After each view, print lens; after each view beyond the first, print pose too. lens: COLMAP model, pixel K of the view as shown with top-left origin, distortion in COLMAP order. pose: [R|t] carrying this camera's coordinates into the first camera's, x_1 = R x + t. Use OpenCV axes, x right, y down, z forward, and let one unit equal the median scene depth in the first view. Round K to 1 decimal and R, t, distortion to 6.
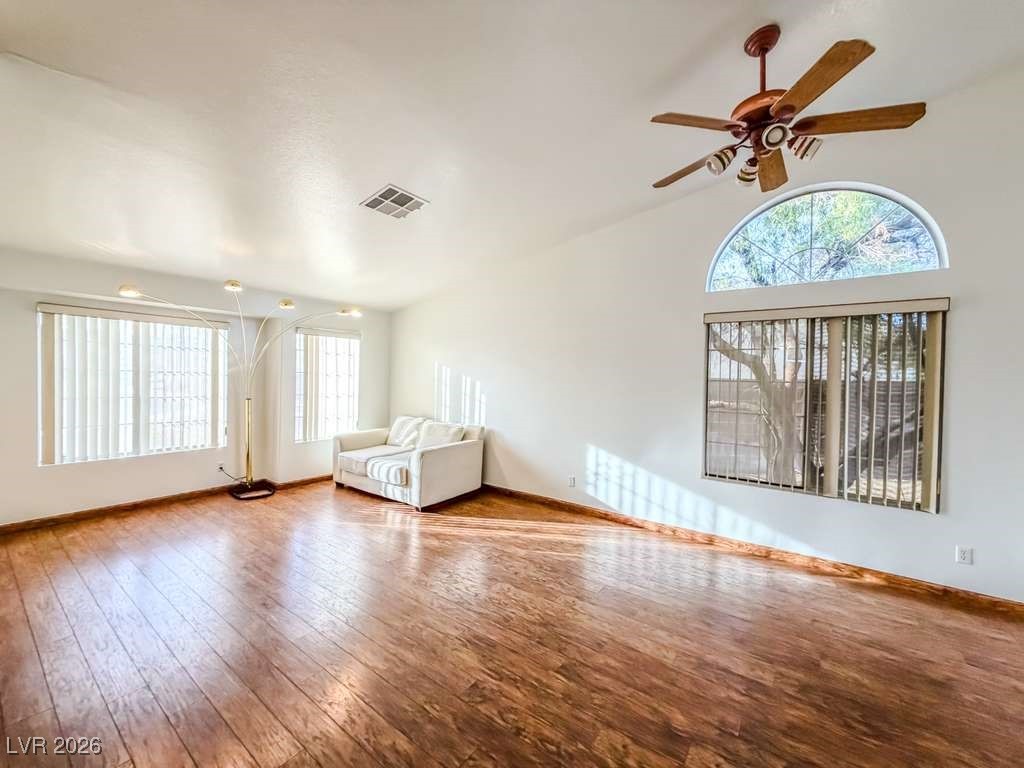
lens RADIAL K [[410.5, 0, 507.1], [0, 410.5, 385.4], [0, 0, 1]] dist [0.000311, 0.000916]
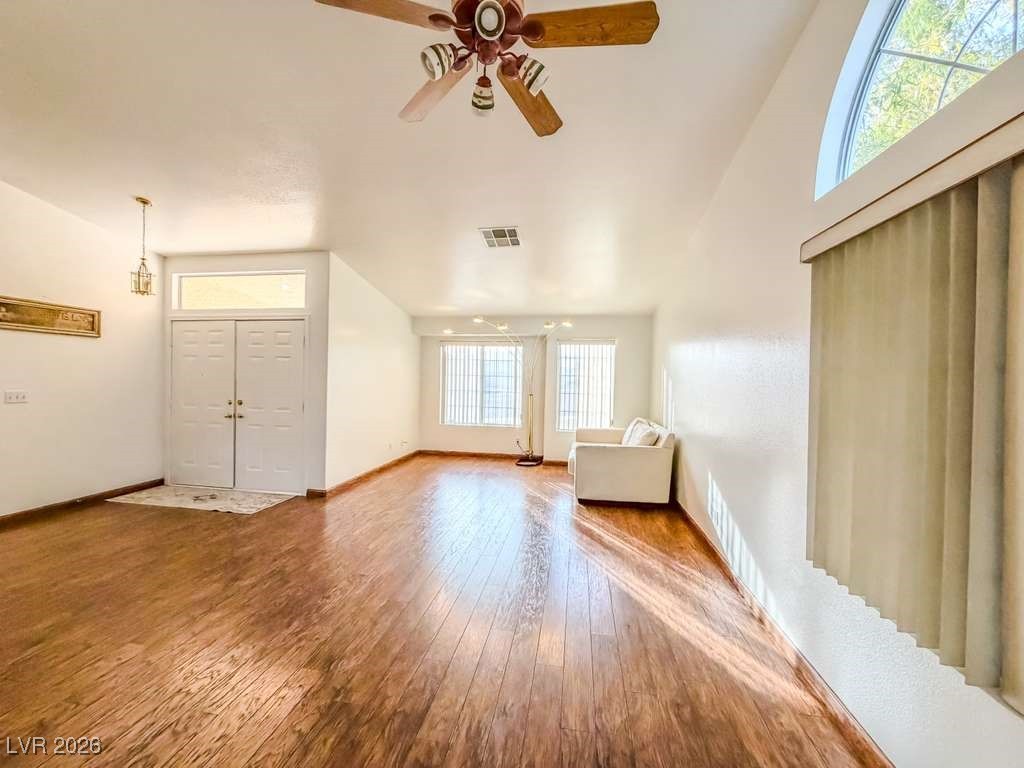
lens RADIAL K [[410.5, 0, 501.4], [0, 410.5, 377.7], [0, 0, 1]] dist [0.000311, 0.000916]
pose [[0.431503, -0.015306, -0.901982, 0.657484], [-0.026647, 0.999204, -0.029704, 0.023194], [0.901718, 0.036852, 0.430752, 0.350716]]
